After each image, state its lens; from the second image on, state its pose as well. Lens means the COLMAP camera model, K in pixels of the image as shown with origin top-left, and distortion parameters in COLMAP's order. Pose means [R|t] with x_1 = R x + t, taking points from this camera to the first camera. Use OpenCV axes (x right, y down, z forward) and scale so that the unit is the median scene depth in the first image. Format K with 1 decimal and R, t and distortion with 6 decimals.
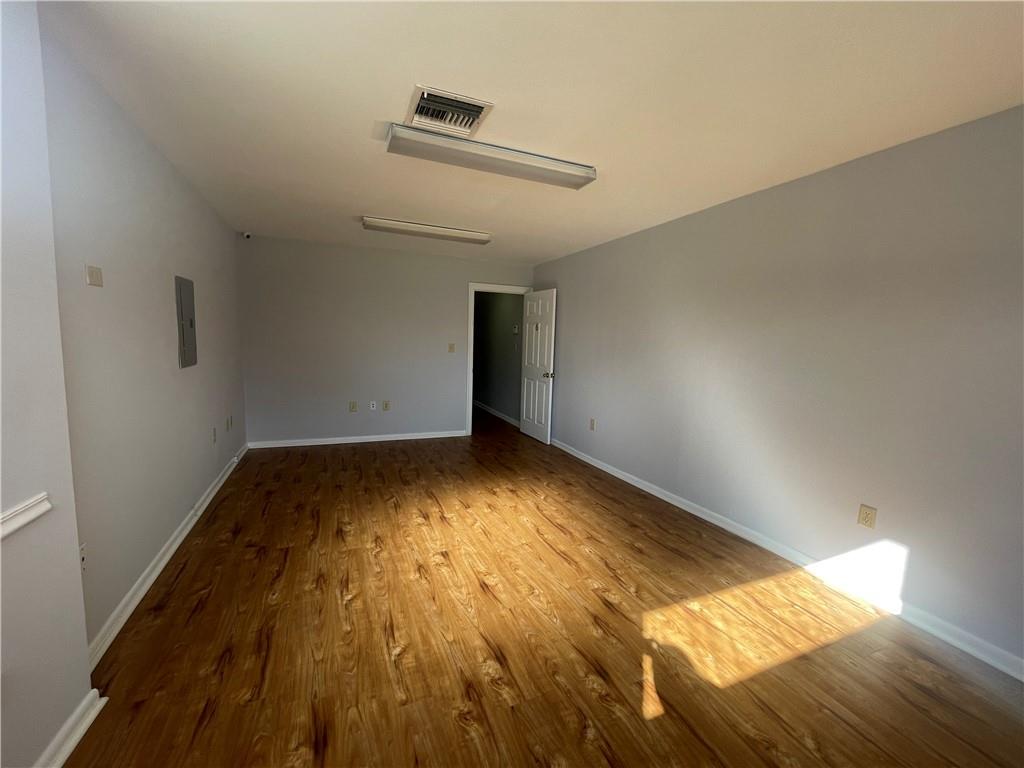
lens RADIAL K [[409.0, 0, 509.3], [0, 409.0, 379.8], [0, 0, 1]] dist [0.001380, 0.000259]
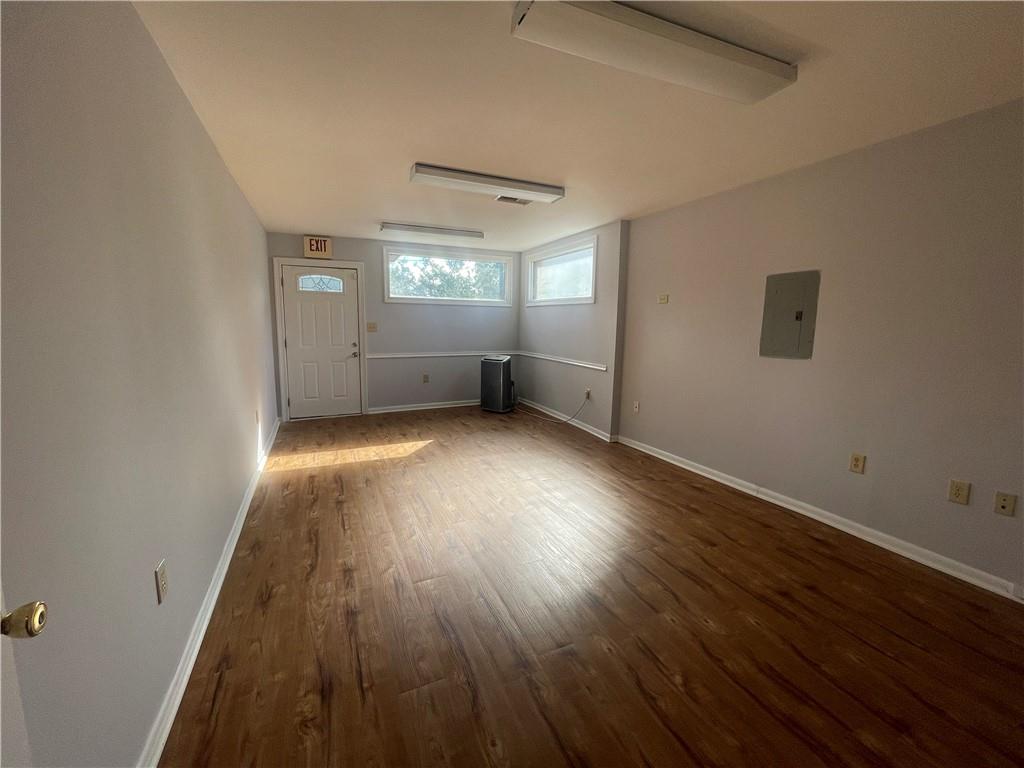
lens RADIAL K [[409.0, 0, 509.3], [0, 409.0, 379.8], [0, 0, 1]] dist [0.001380, 0.000259]
pose [[-0.998725, -0.041380, -0.028920, -0.089739], [-0.047081, 0.970201, 0.237684, -0.269610], [0.018223, 0.238743, -0.970912, 2.819068]]
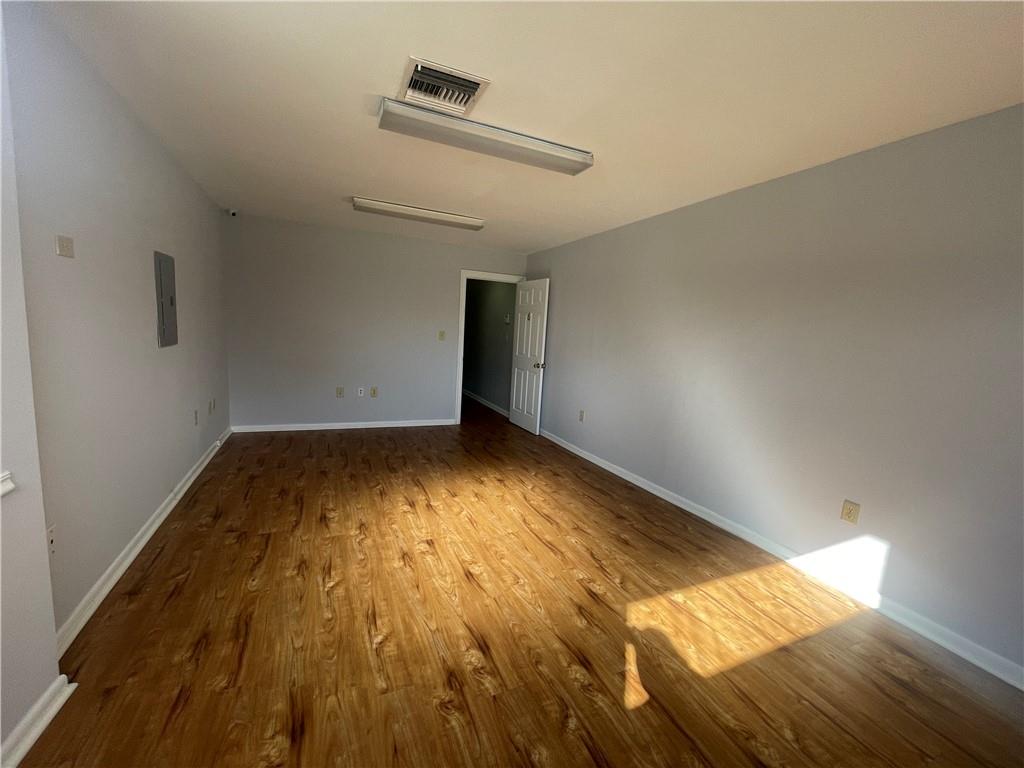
lens RADIAL K [[408.3, 0, 508.7], [0, 408.3, 382.2], [0, 0, 1]] dist [0.001095, 0.000160]
pose [[0.999433, 0.024877, 0.022685, 0.000808], [-0.025521, 0.999266, 0.028568, 0.007078], [-0.021957, -0.029131, 0.999334, 0.023953]]
